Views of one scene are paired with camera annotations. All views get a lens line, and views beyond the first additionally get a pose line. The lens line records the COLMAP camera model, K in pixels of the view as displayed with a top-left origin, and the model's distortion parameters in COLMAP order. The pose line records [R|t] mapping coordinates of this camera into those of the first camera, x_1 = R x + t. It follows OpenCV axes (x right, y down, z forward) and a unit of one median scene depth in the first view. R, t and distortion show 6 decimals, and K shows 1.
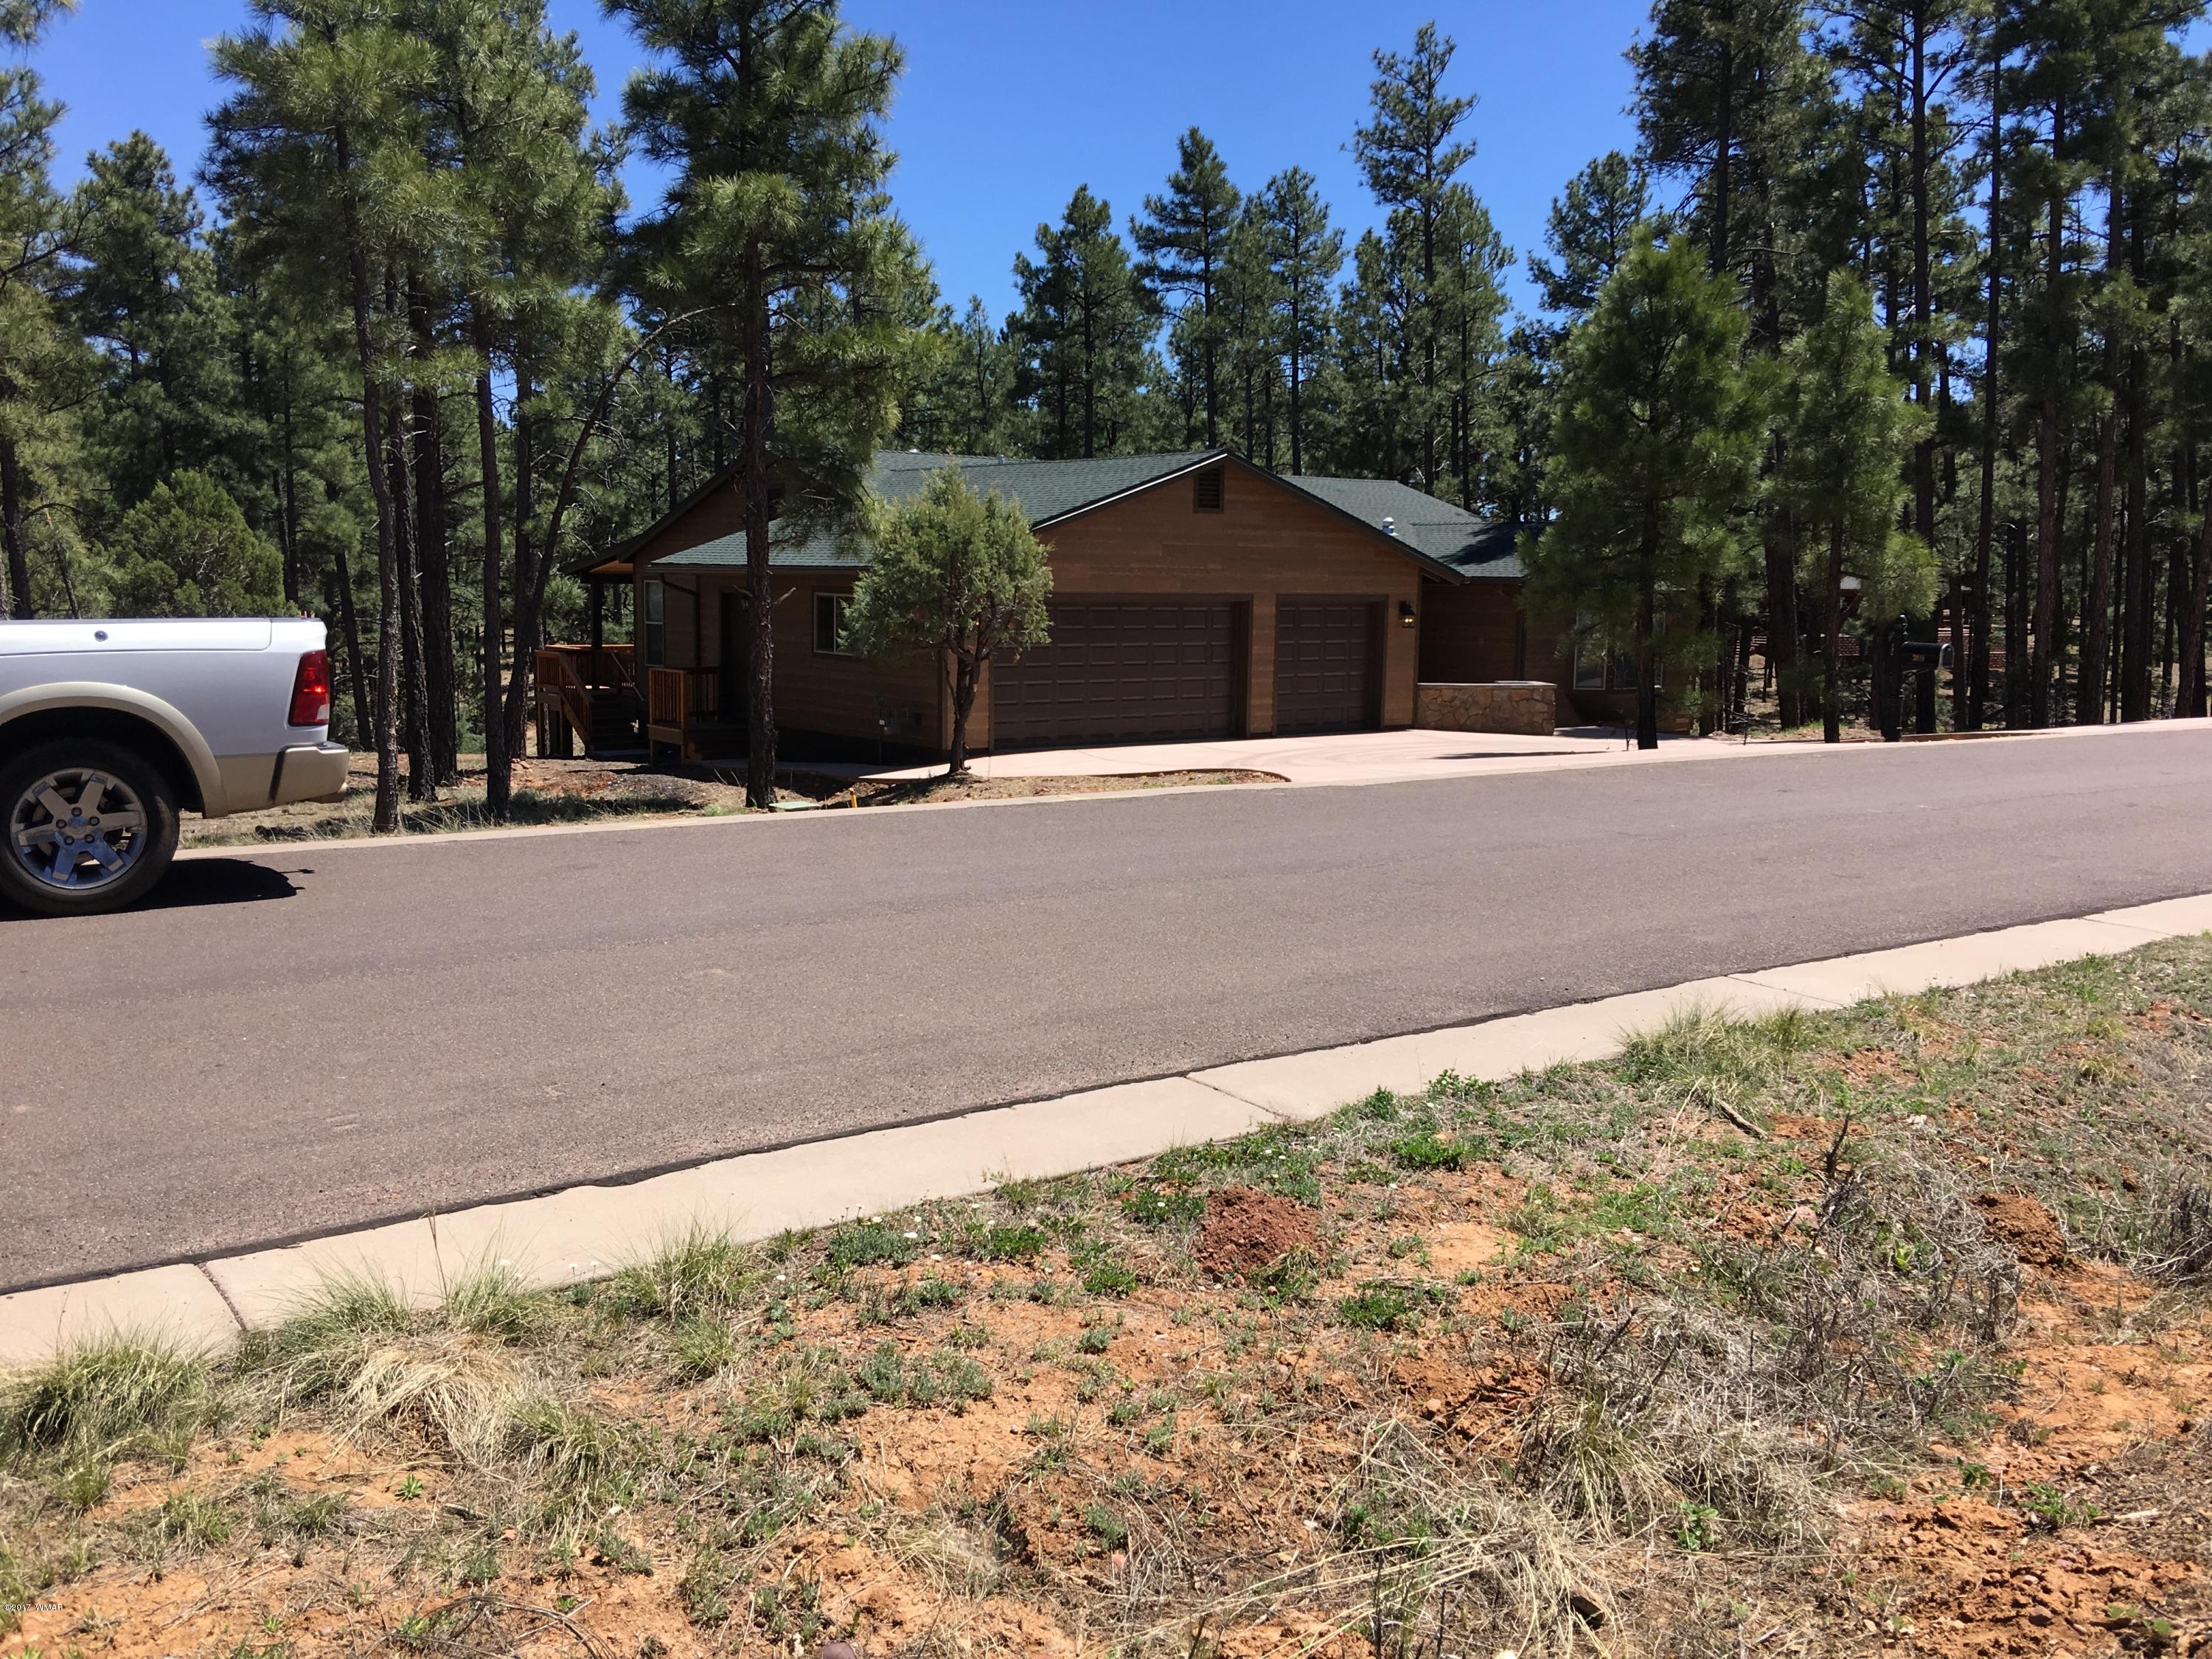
lens RADIAL K [[1866.3, 0, 1103.8], [0, 1866.3, 803.5], [0, 0, 1]] dist [0.073196, -0.135939]
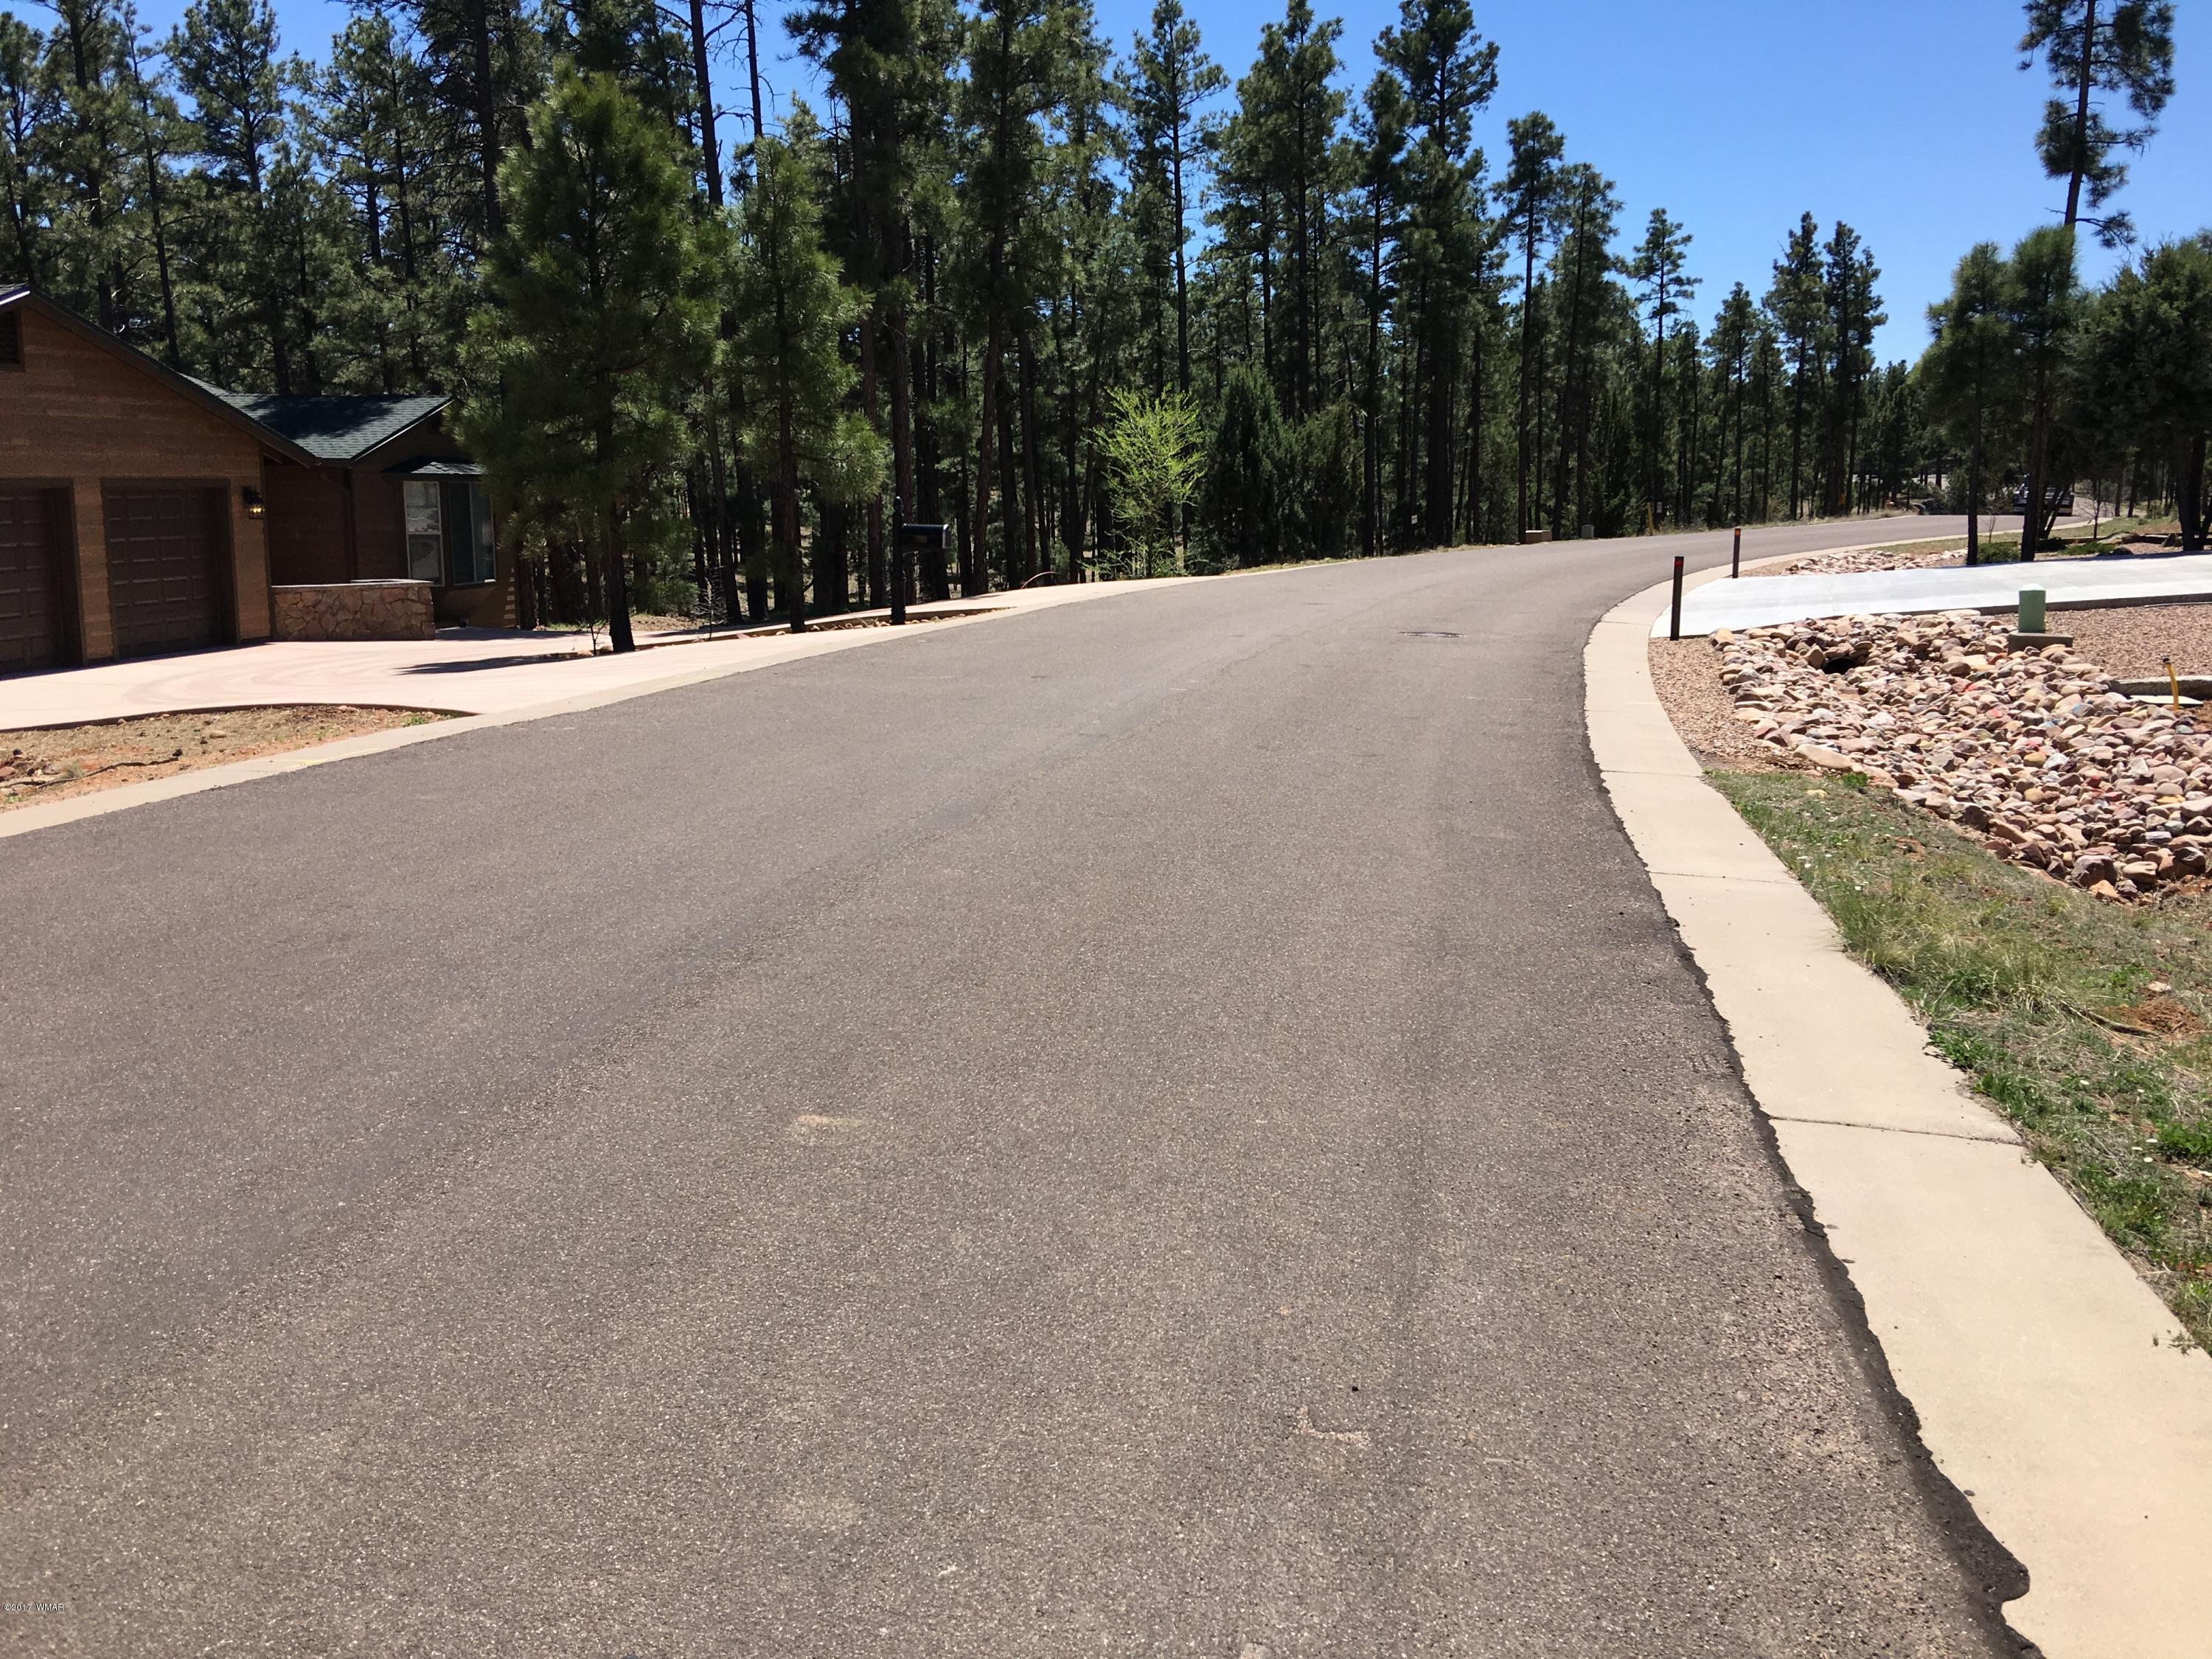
lens RADIAL K [[1869.7, 0, 1103.7], [0, 1869.7, 811.7], [0, 0, 1]] dist [0.080451, -0.145957]
pose [[0.746013, -0.123366, 0.654405, -0.125526], [0.083771, 0.992270, 0.091562, -0.011407], [-0.660641, -0.013486, 0.750581, 0.131768]]
